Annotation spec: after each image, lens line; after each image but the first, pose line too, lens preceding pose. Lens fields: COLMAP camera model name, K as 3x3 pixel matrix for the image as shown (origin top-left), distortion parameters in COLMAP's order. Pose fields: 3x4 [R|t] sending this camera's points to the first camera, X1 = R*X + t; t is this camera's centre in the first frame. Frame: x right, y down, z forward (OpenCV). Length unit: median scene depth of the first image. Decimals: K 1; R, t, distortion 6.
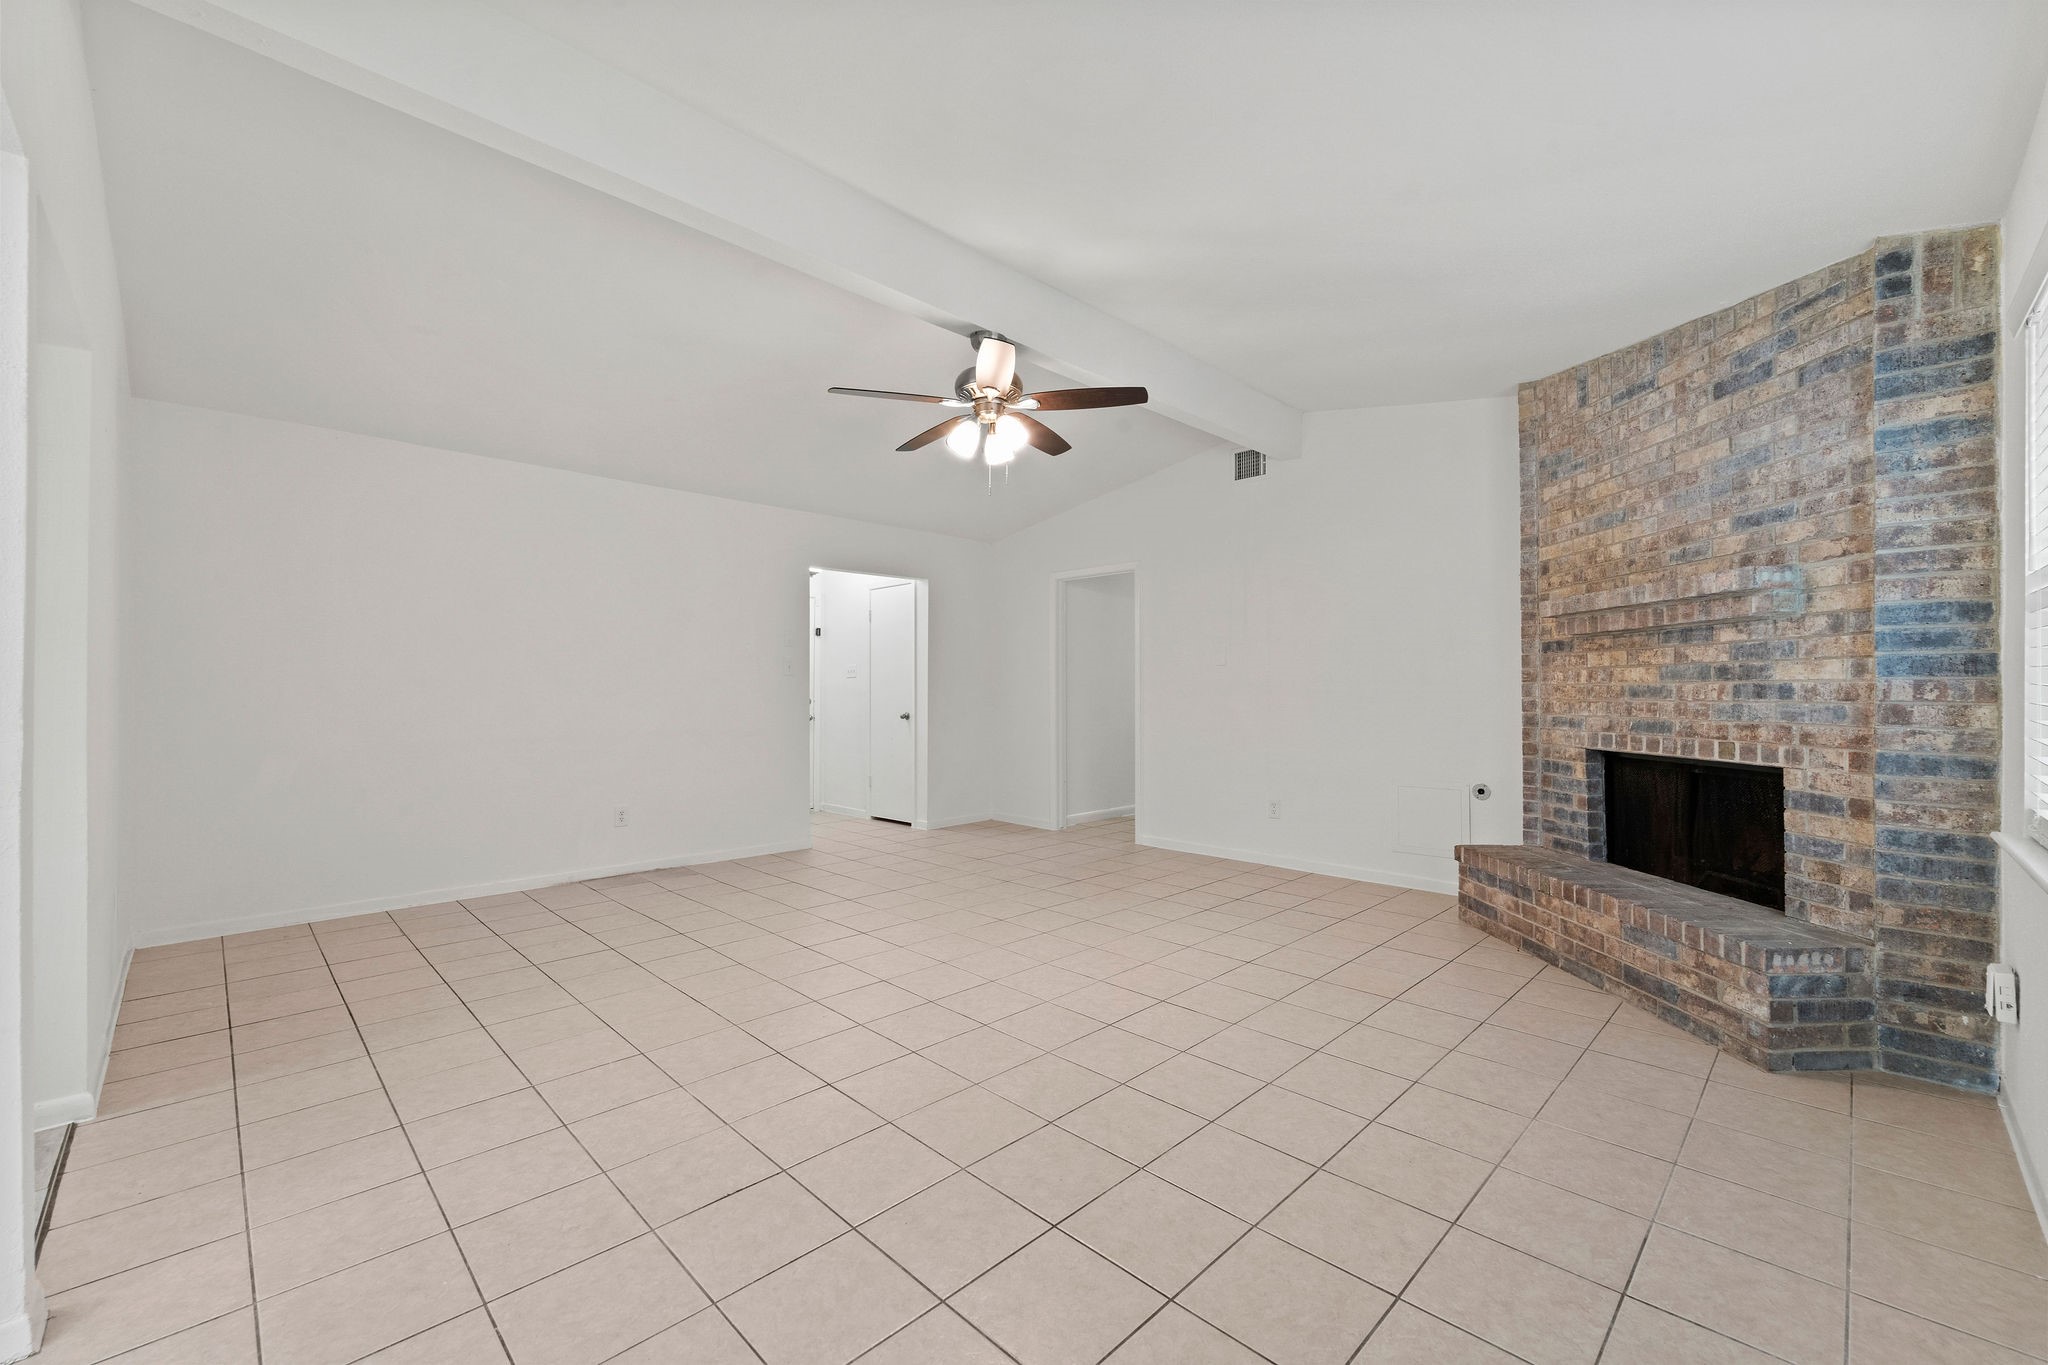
lens RADIAL K [[830.3, 0, 1043.7], [0, 830.3, 689.6], [0, 0, 1]] dist [0.003187, -0.002732]
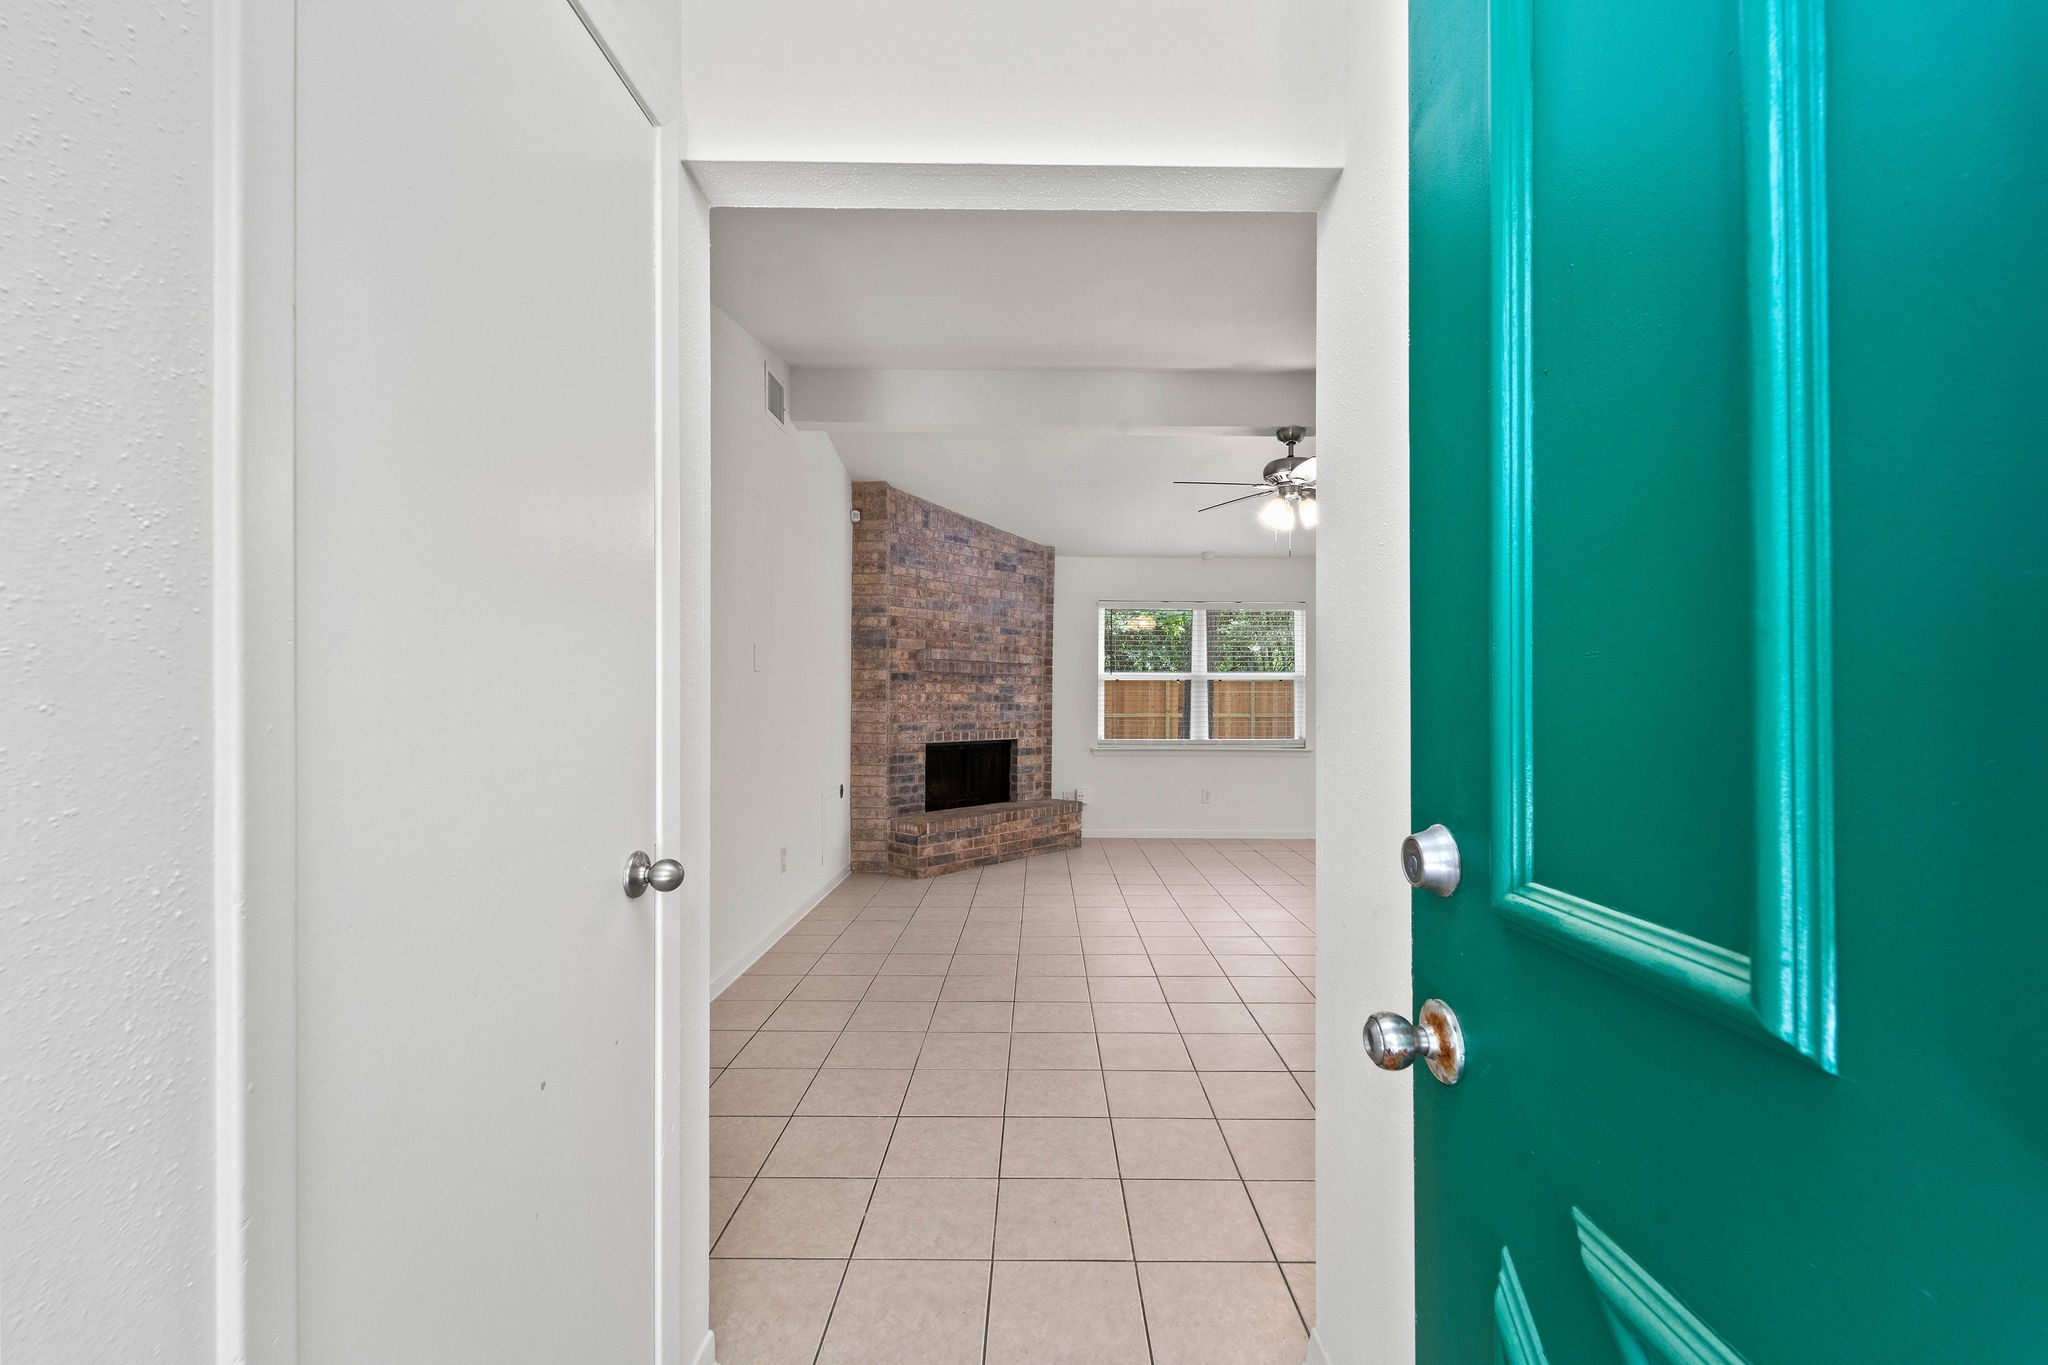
lens RADIAL K [[830.3, 0, 1043.7], [0, 830.3, 689.6], [0, 0, 1]] dist [0.003187, -0.002732]
pose [[-0.702153, 0.007792, 0.711983, -0.765297], [-0.005346, 0.999854, -0.016214, -0.008546], [-0.712006, -0.015191, -0.702009, 2.342194]]
